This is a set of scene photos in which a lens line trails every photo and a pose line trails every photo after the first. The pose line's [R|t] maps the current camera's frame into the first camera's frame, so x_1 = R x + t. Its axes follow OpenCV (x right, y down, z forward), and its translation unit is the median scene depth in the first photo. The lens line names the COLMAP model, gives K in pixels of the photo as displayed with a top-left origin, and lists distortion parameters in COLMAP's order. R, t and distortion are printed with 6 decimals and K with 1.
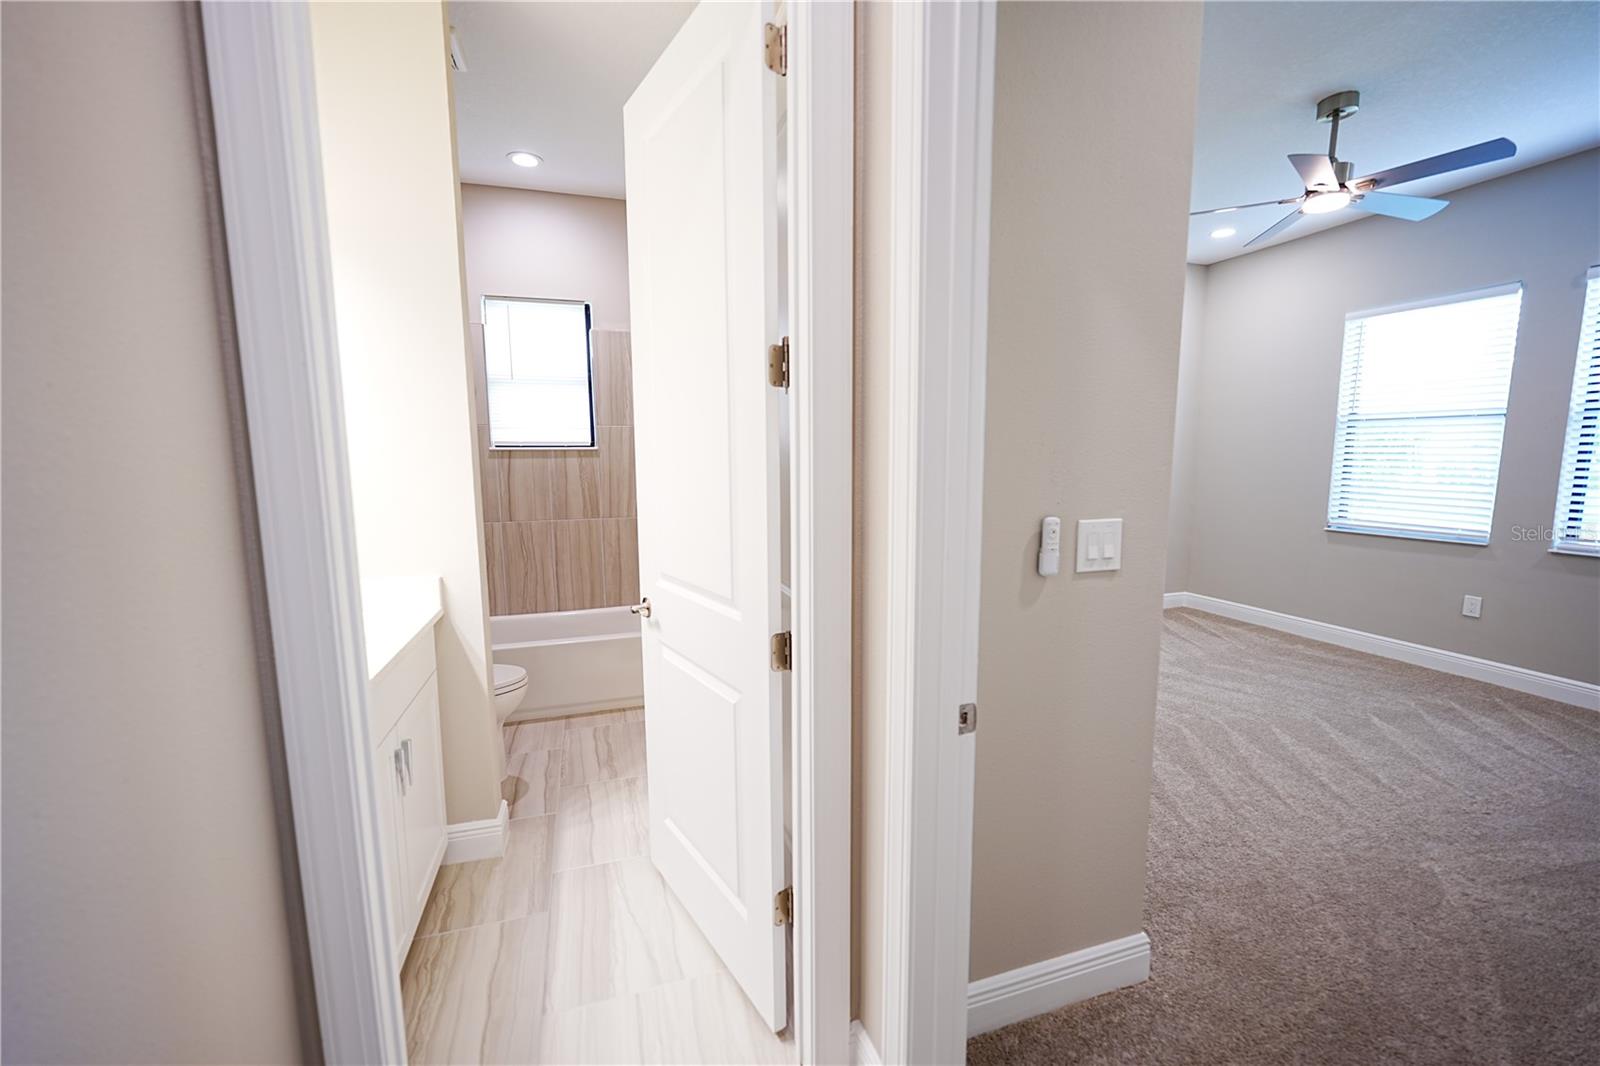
lens RADIAL K [[637.7, 0, 800.0], [0, 637.7, 533.0], [0, 0, 1]] dist [0.002750, -0.000050]
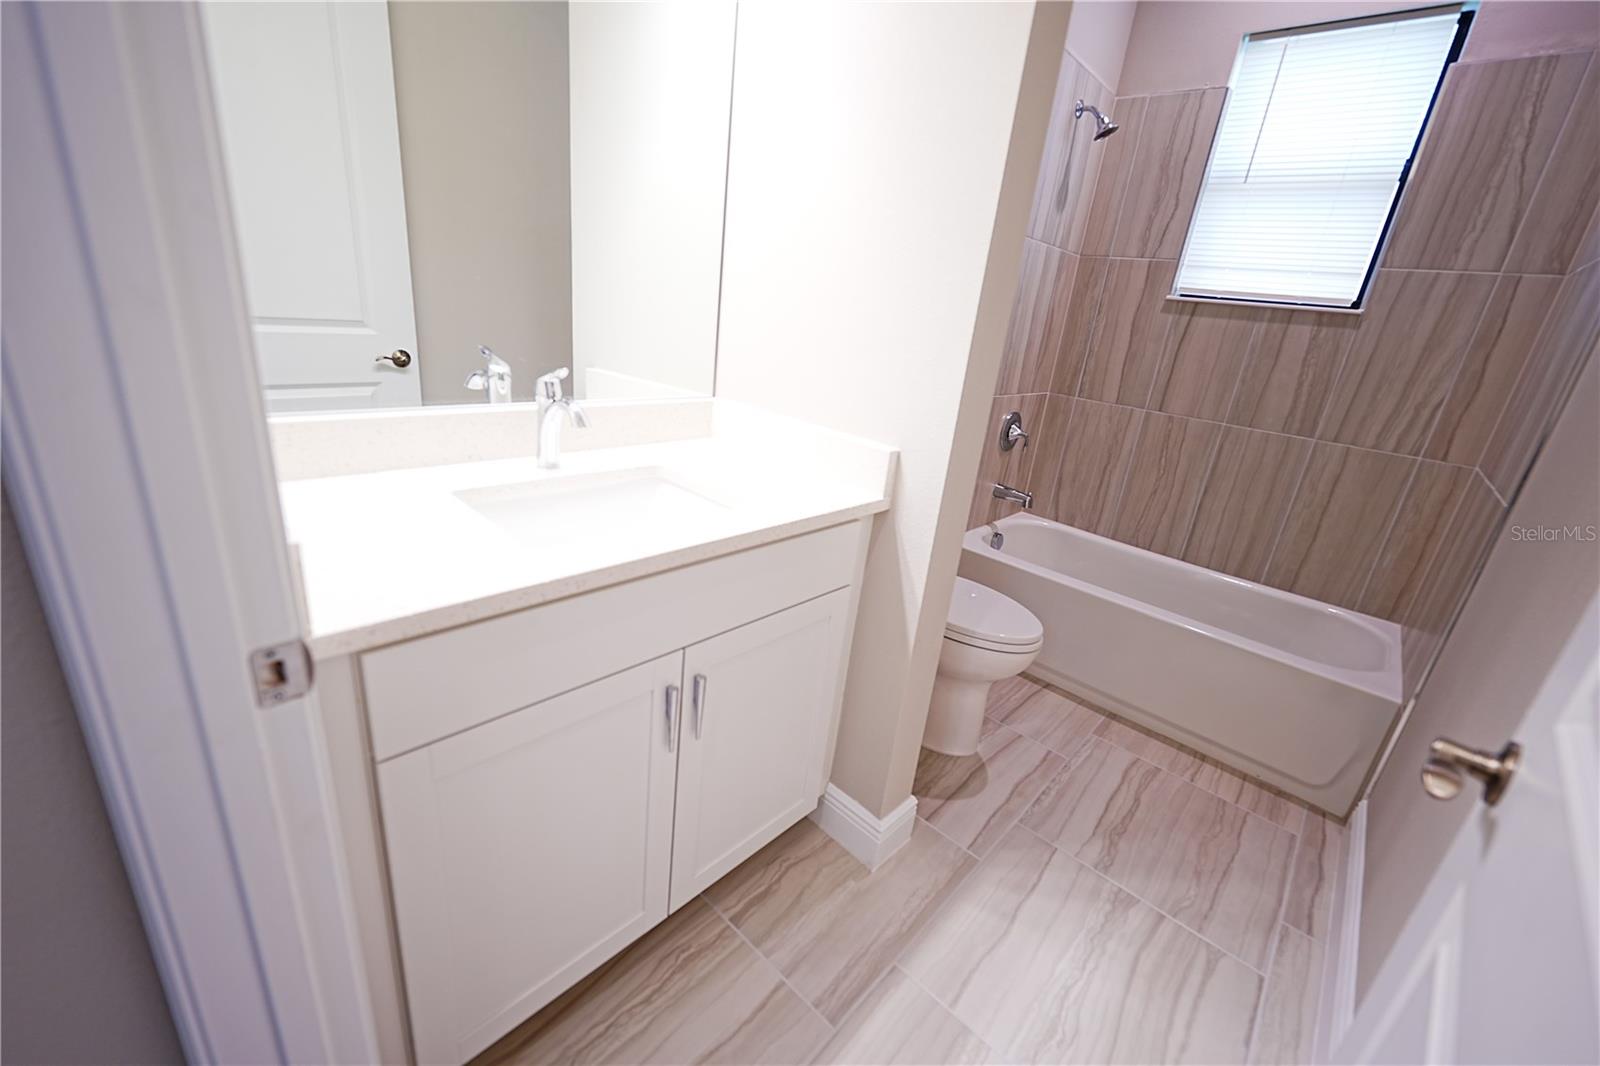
lens RADIAL K [[647.8, 0, 797.7], [0, 647.8, 529.9], [0, 0, 1]] dist [0.000322, -0.000028]
pose [[0.483324, 0.346606, -0.803905, -0.043119], [-0.218307, 0.936994, 0.272736, -0.004096], [0.847785, 0.043678, 0.528538, 0.322569]]
